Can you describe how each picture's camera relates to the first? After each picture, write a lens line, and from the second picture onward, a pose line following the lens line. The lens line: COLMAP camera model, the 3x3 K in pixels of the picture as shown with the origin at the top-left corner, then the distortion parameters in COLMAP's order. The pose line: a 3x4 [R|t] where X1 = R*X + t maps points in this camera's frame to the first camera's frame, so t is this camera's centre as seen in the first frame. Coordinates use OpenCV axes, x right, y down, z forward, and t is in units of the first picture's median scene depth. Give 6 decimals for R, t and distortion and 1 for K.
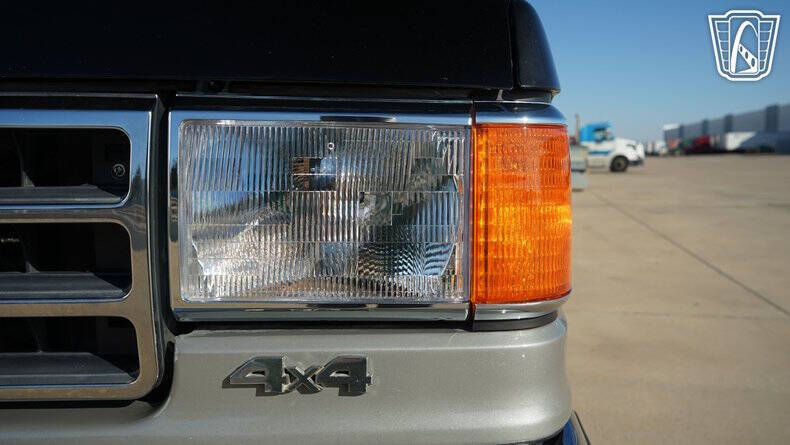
lens RADIAL K [[618.1, 0, 391.3], [0, 618.1, 225.4], [0, 0, 1]] dist [-0.036650, 0.031598]
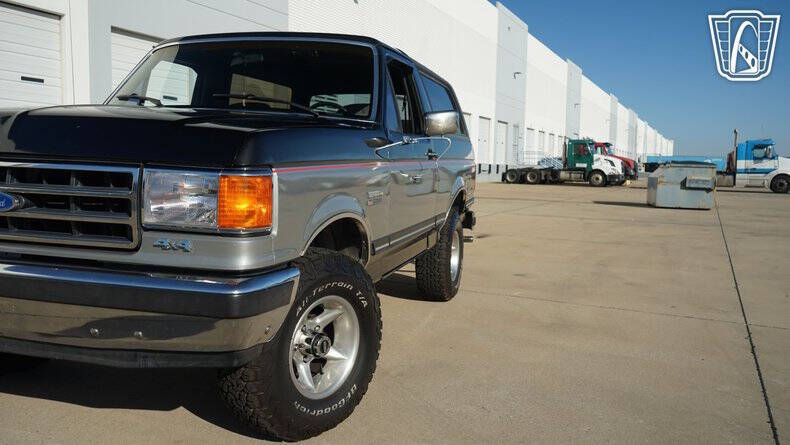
lens RADIAL K [[618.1, 0, 396.9], [0, 618.1, 219.1], [0, 0, 1]] dist [-0.036650, 0.031598]
pose [[0.969753, 0.058118, -0.237067, 1.825350], [-0.062946, 0.997934, -0.012844, 0.060379], [0.235831, 0.027378, 0.971408, -2.003913]]
